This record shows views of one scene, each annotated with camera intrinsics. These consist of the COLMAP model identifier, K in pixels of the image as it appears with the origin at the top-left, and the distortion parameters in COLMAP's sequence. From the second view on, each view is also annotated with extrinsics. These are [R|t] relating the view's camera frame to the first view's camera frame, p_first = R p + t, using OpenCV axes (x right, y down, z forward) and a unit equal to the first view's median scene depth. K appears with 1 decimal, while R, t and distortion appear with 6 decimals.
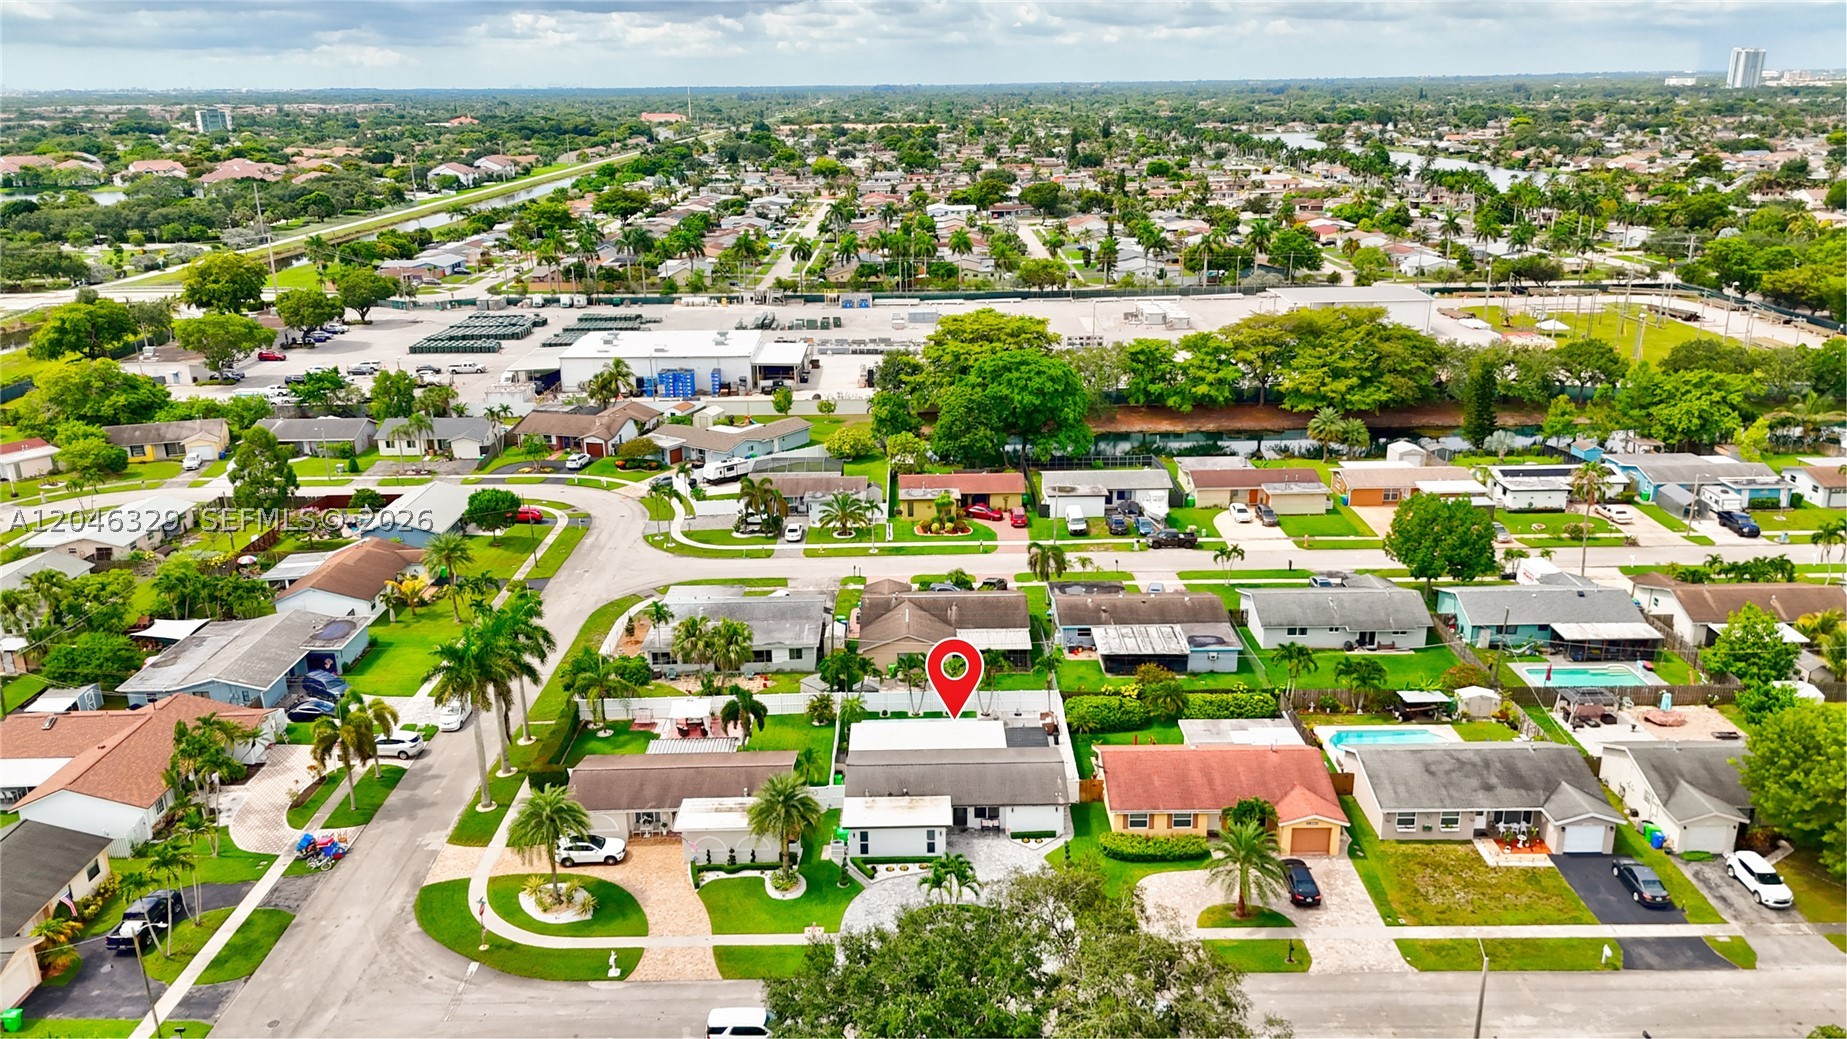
lens RADIAL K [[1362.7, 0, 924.2], [0, 1362.7, 526.5], [0, 0, 1]] dist [0.080459, -0.088835]
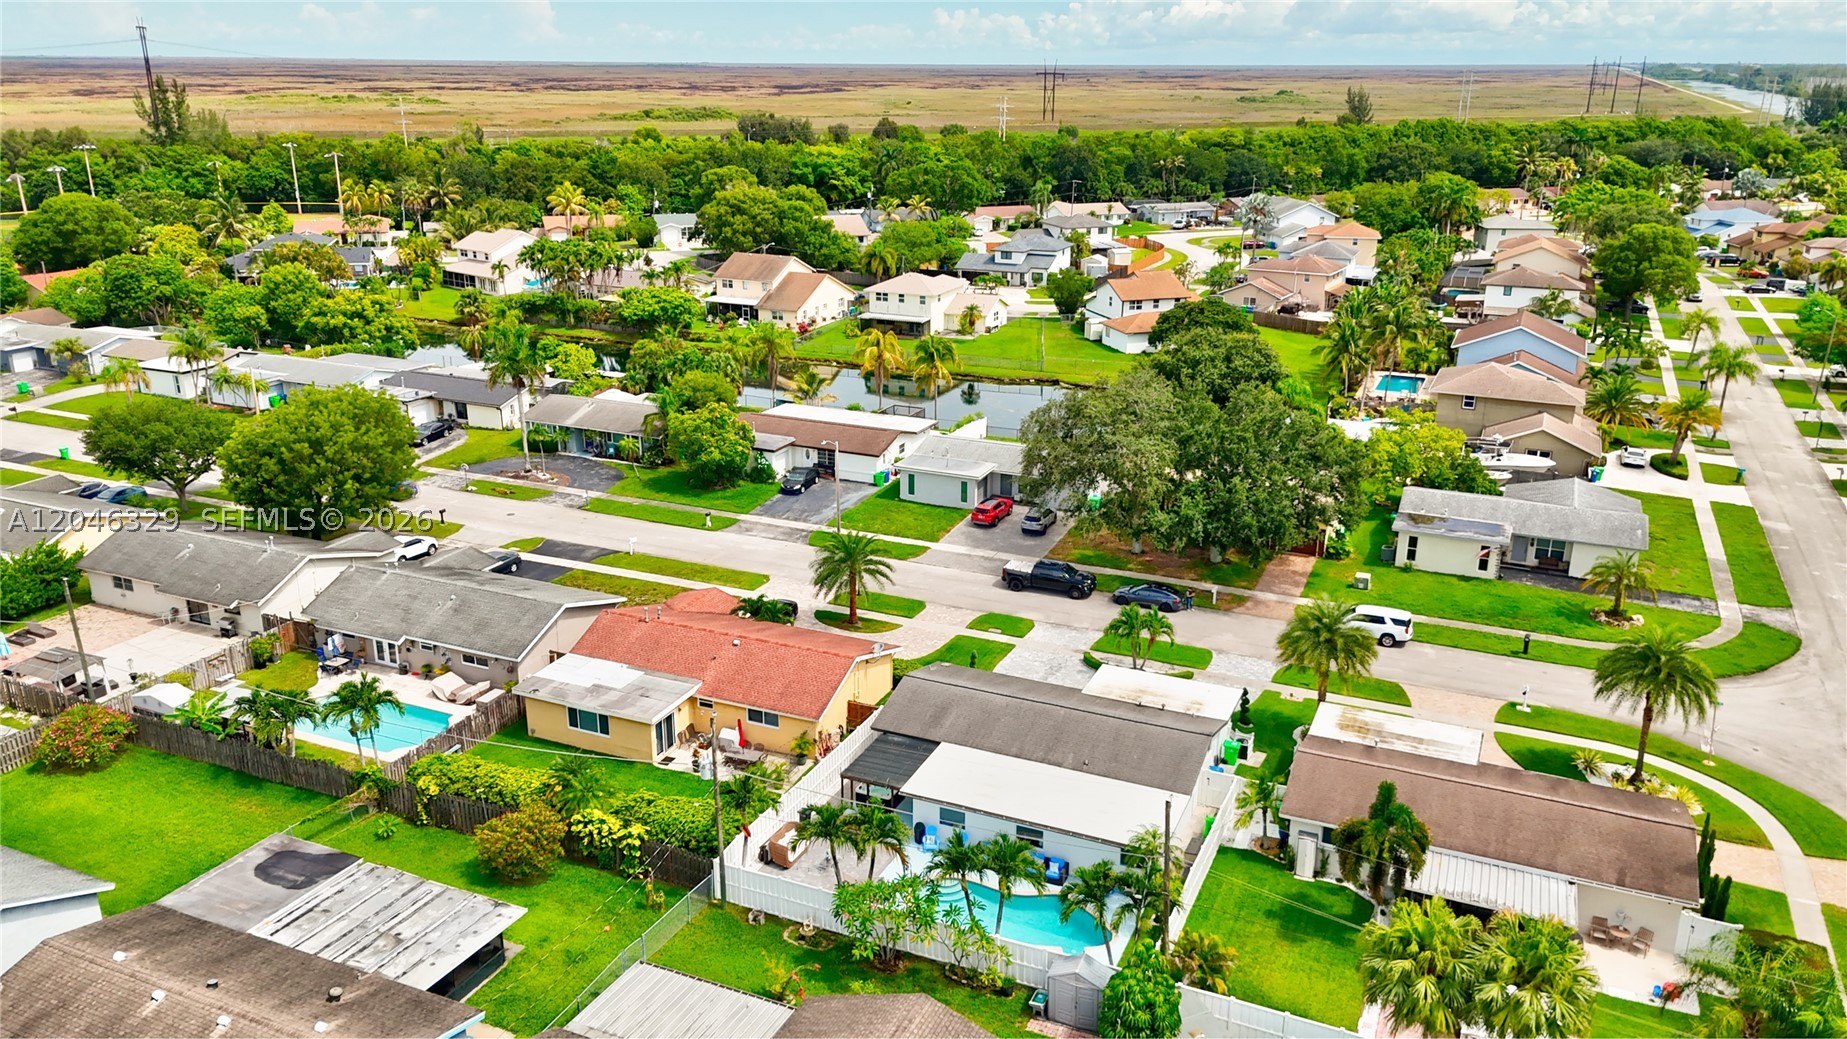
lens RADIAL K [[1362.7, 0, 924.2], [0, 1362.7, 526.5], [0, 0, 1]] dist [0.080459, -0.088835]
pose [[-0.909784, -0.124263, 0.396045, -0.152259], [0.135501, 0.812954, 0.566344, -0.249290], [-0.392342, 0.568915, -0.722775, 1.265262]]
